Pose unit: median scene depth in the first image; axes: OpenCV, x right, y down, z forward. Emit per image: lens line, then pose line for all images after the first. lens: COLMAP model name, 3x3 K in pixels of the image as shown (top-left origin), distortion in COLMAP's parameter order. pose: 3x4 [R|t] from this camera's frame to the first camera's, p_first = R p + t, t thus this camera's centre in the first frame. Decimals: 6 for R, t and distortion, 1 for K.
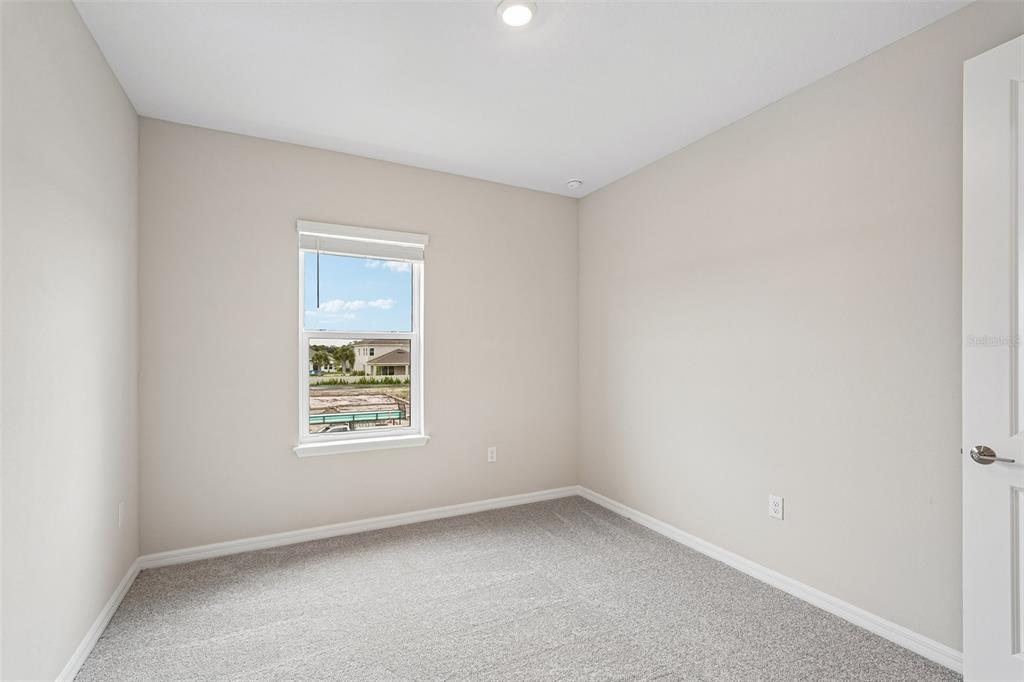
lens RADIAL K [[452.7, 0, 502.2], [0, 452.7, 346.1], [0, 0, 1]] dist [-0.007435, 0.003931]
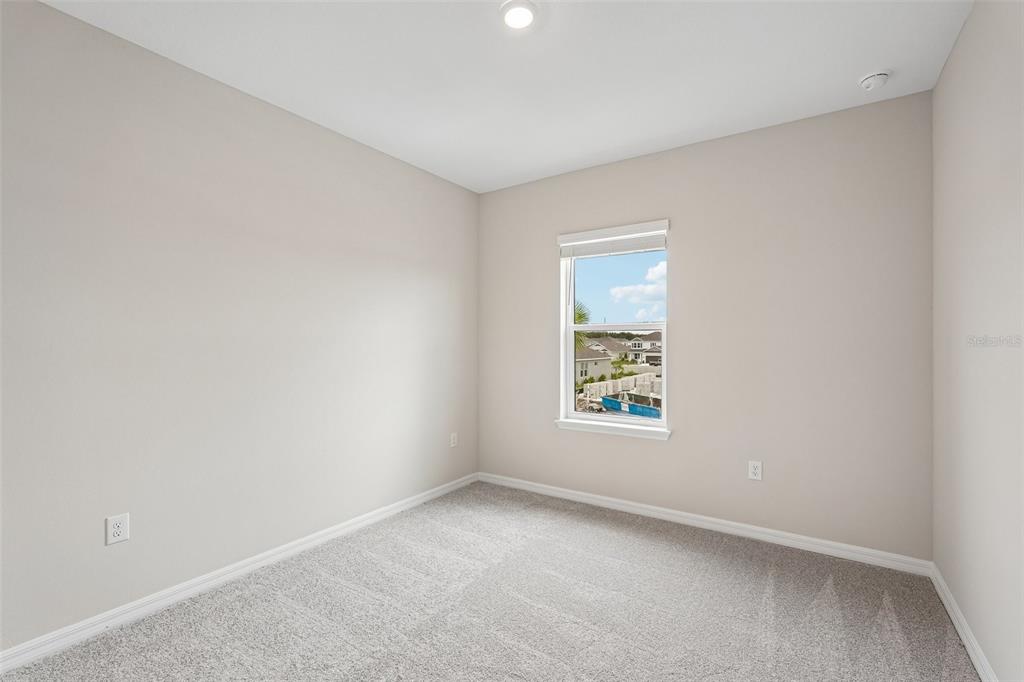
lens RADIAL K [[452.7, 0, 543.0], [0, 452.7, 340.7], [0, 0, 1]] dist [-0.007435, 0.003931]
pose [[0.499676, -0.010703, -0.866146, 0.562540], [0.011402, 0.999918, -0.005778, 0.012566], [0.866137, -0.006988, 0.499757, 0.323576]]
